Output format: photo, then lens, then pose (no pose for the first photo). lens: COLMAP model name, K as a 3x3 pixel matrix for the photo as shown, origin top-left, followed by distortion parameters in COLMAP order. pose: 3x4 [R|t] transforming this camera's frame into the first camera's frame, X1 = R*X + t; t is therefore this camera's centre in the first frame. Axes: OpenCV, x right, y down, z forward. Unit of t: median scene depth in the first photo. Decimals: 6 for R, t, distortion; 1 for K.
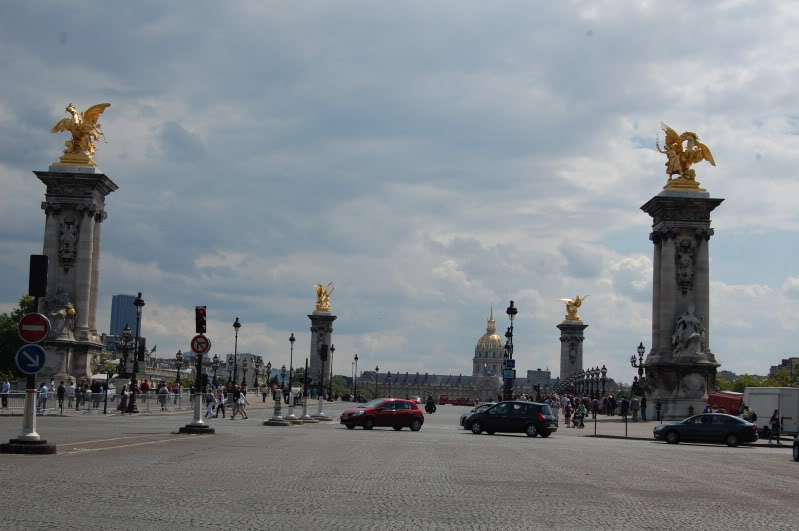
lens RADIAL K [[1225.8, 0, 399.5], [0, 1225.8, 265.5], [0, 0, 1]] dist [-0.023470, -0.051176]
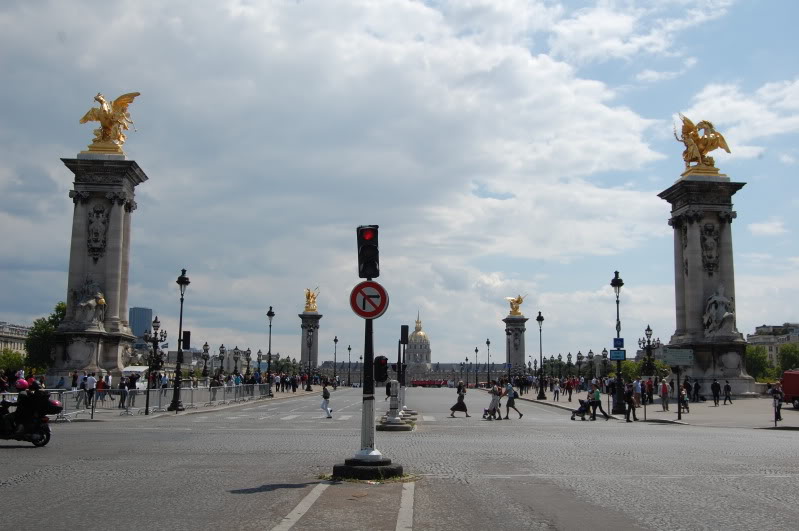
lens RADIAL K [[871.5, 0, 399.5], [0, 871.5, 265.5], [0, 0, 1]] dist [-0.062628, 0.002931]
pose [[0.997190, -0.013808, 0.073624, -0.081376], [0.015469, 0.999638, -0.022036, 0.026968], [-0.073293, 0.023113, 0.997043, 0.293918]]
